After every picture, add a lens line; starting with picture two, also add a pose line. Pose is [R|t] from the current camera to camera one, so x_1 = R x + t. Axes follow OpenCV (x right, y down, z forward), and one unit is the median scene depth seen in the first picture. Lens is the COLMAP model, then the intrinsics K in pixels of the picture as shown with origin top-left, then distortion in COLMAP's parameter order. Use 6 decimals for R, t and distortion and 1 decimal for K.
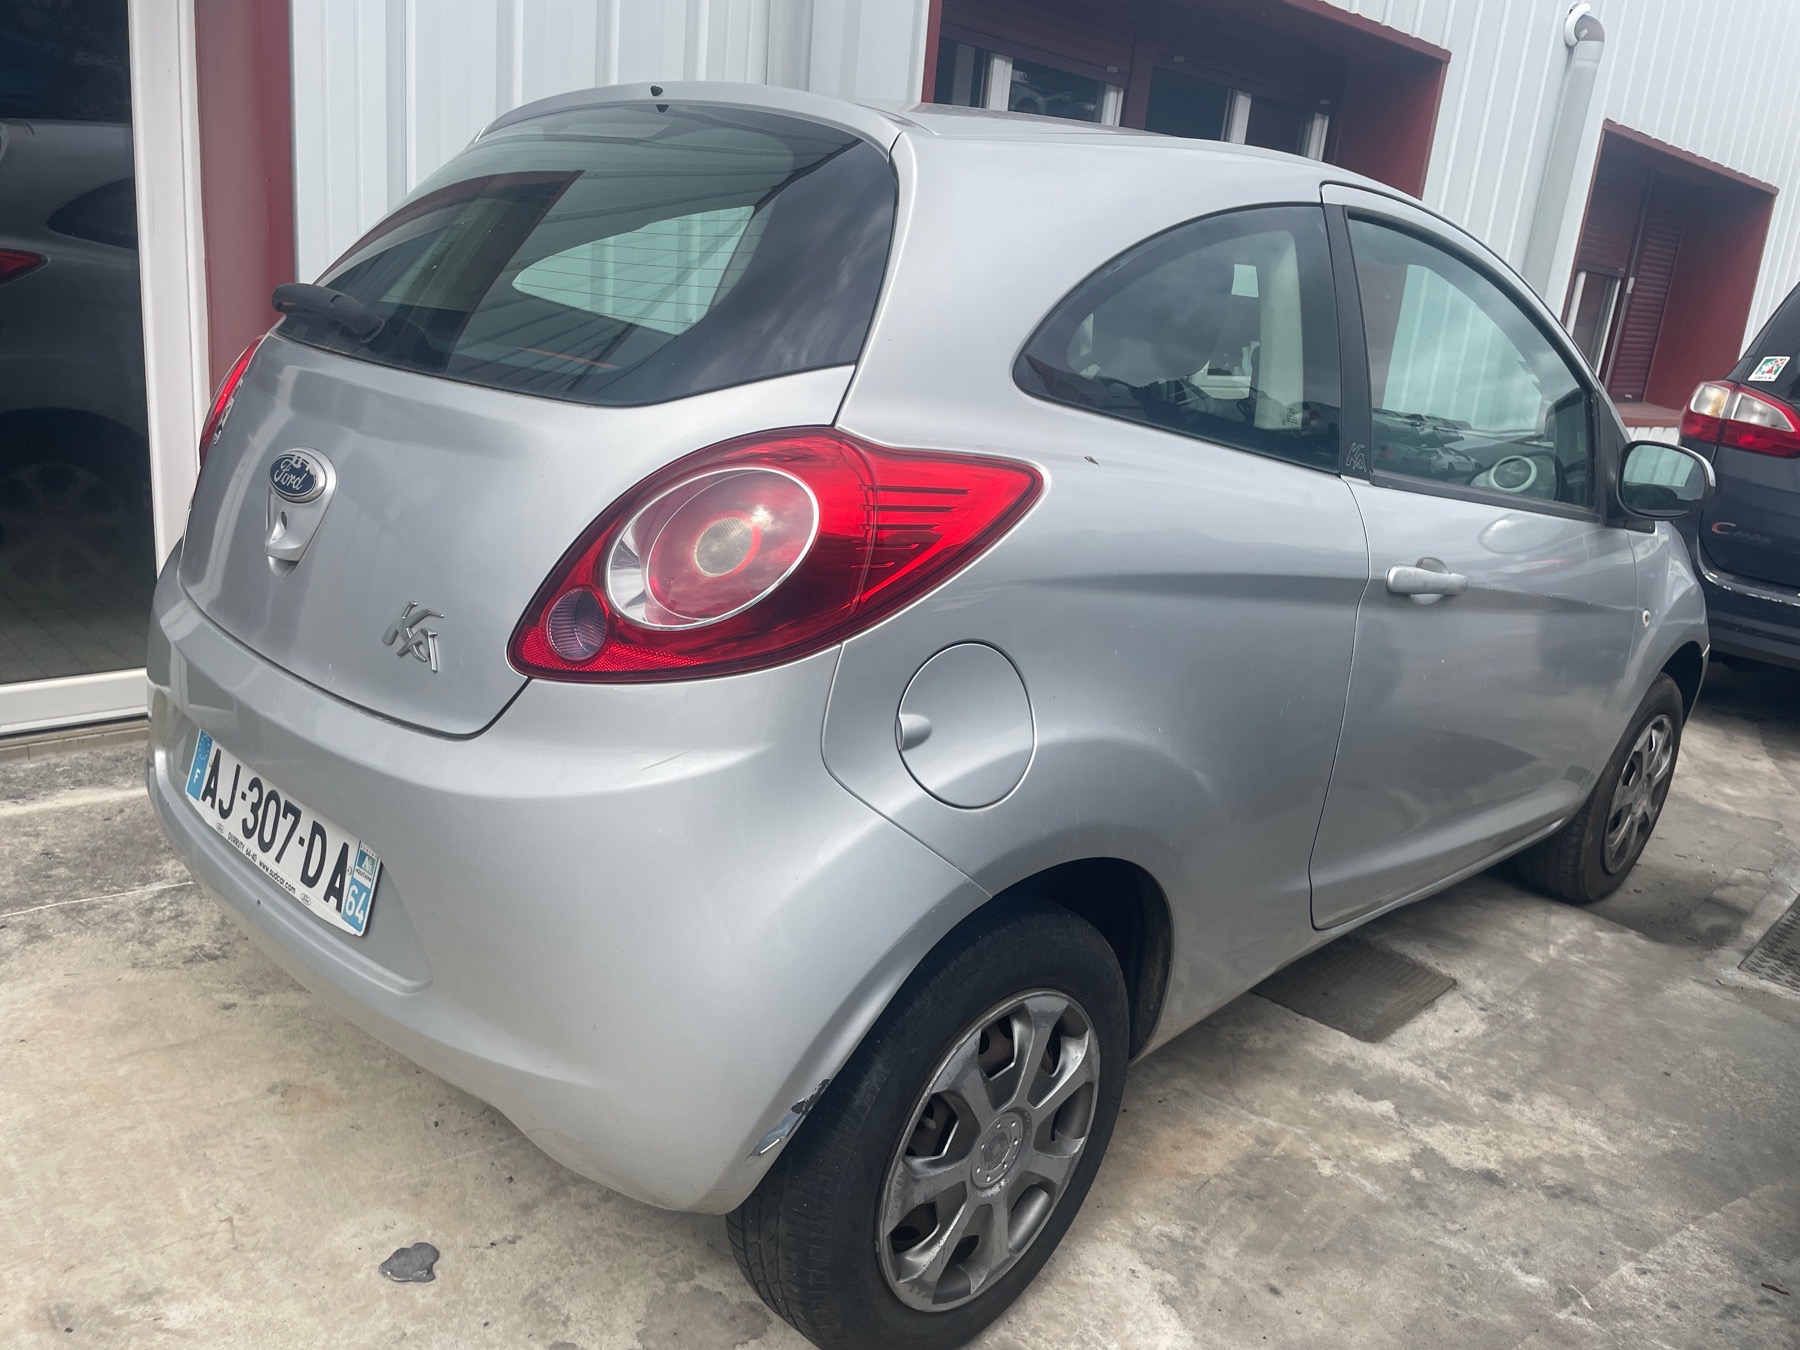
lens RADIAL K [[1401.6, 0, 899.8], [0, 1401.6, 681.4], [0, 0, 1]] dist [0.050072, -0.094555]
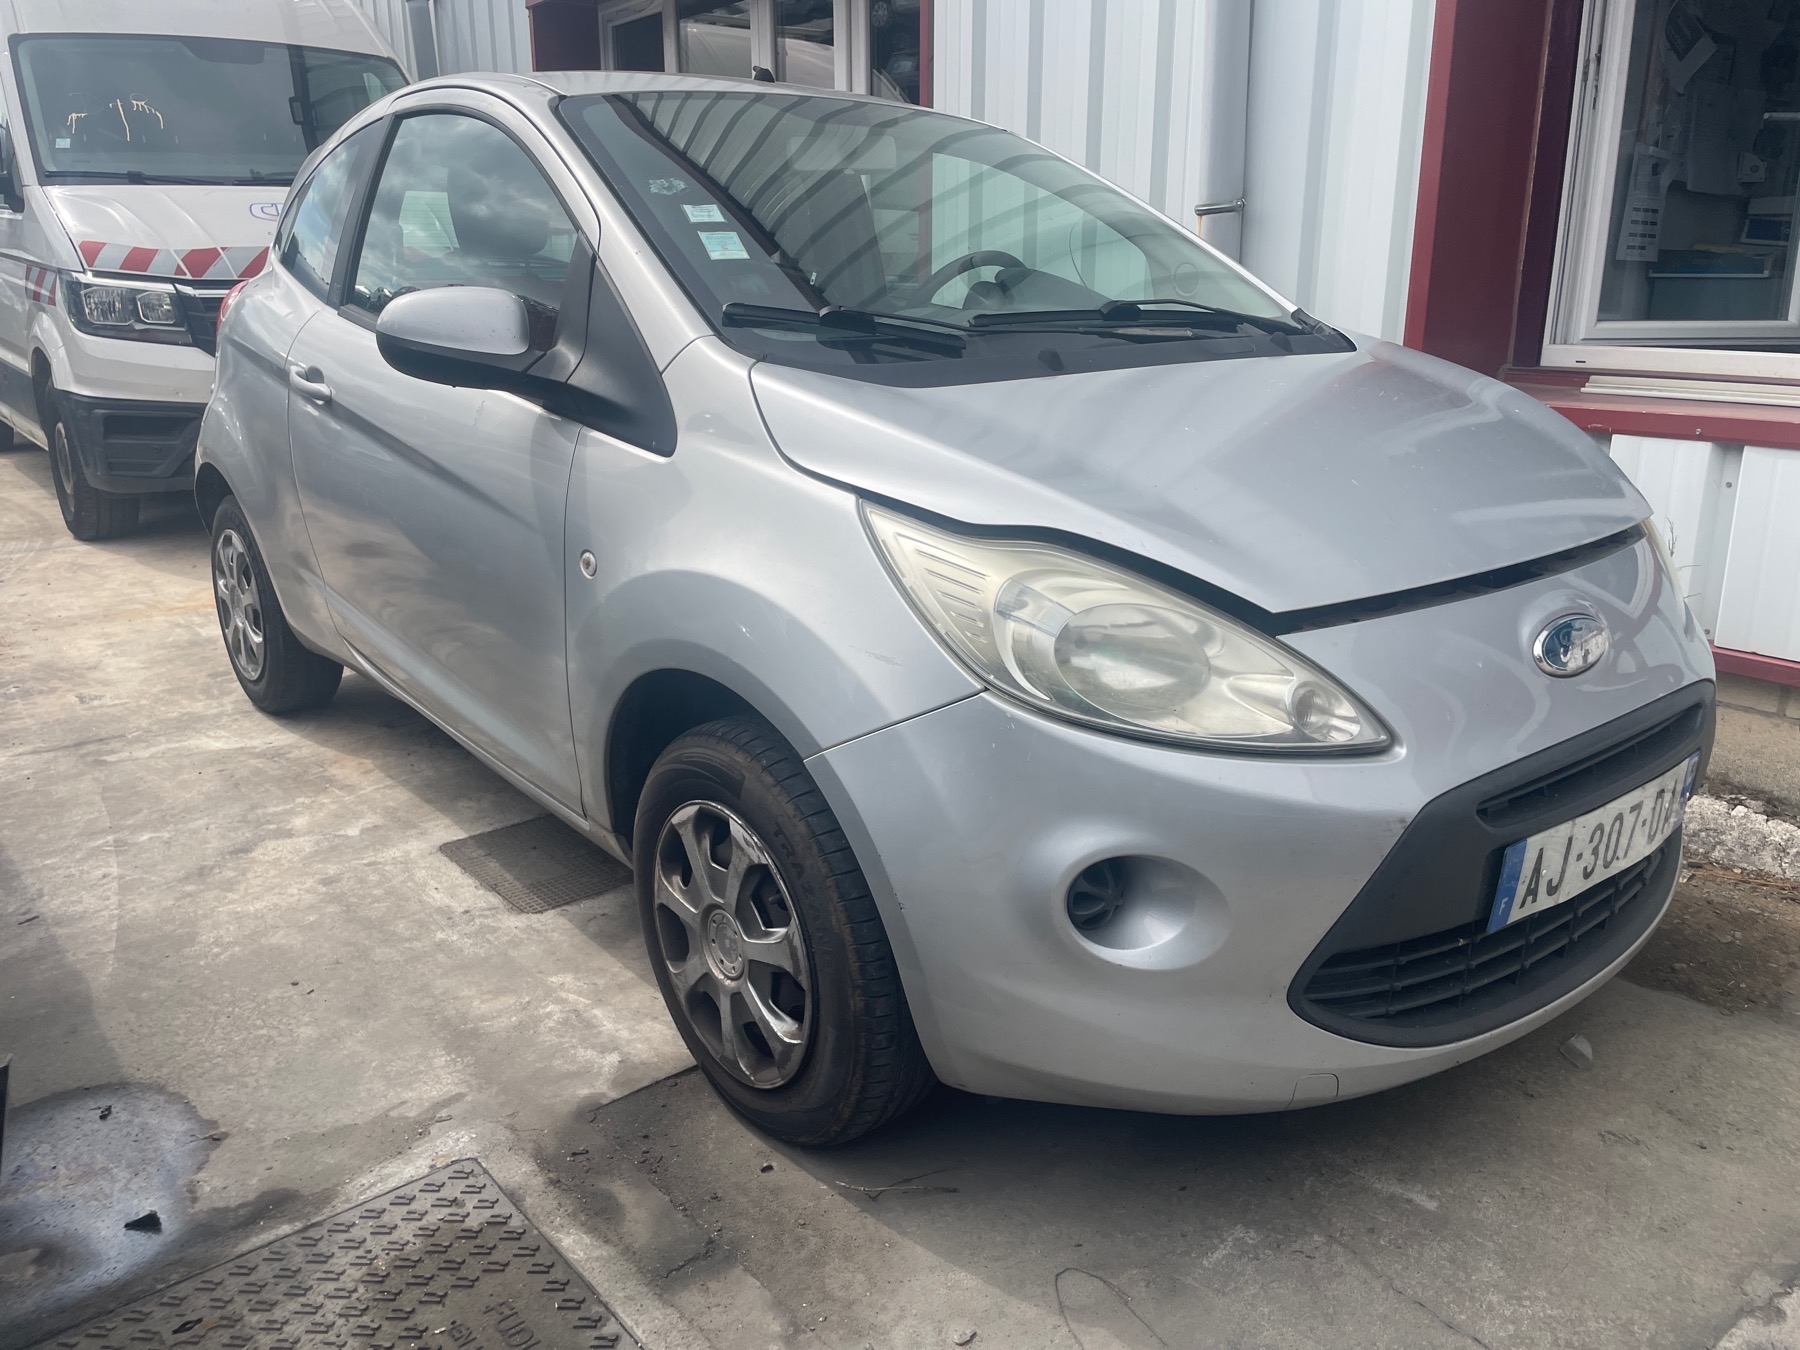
lens RADIAL K [[1401.6, 0, 899.5], [0, 1401.6, 671.3], [0, 0, 1]] dist [0.050072, -0.094555]
pose [[-0.121528, 0.177669, -0.976558, 1.340424], [-0.290619, 0.934366, 0.206159, -0.206252], [0.949090, 0.308860, -0.061918, 1.358404]]
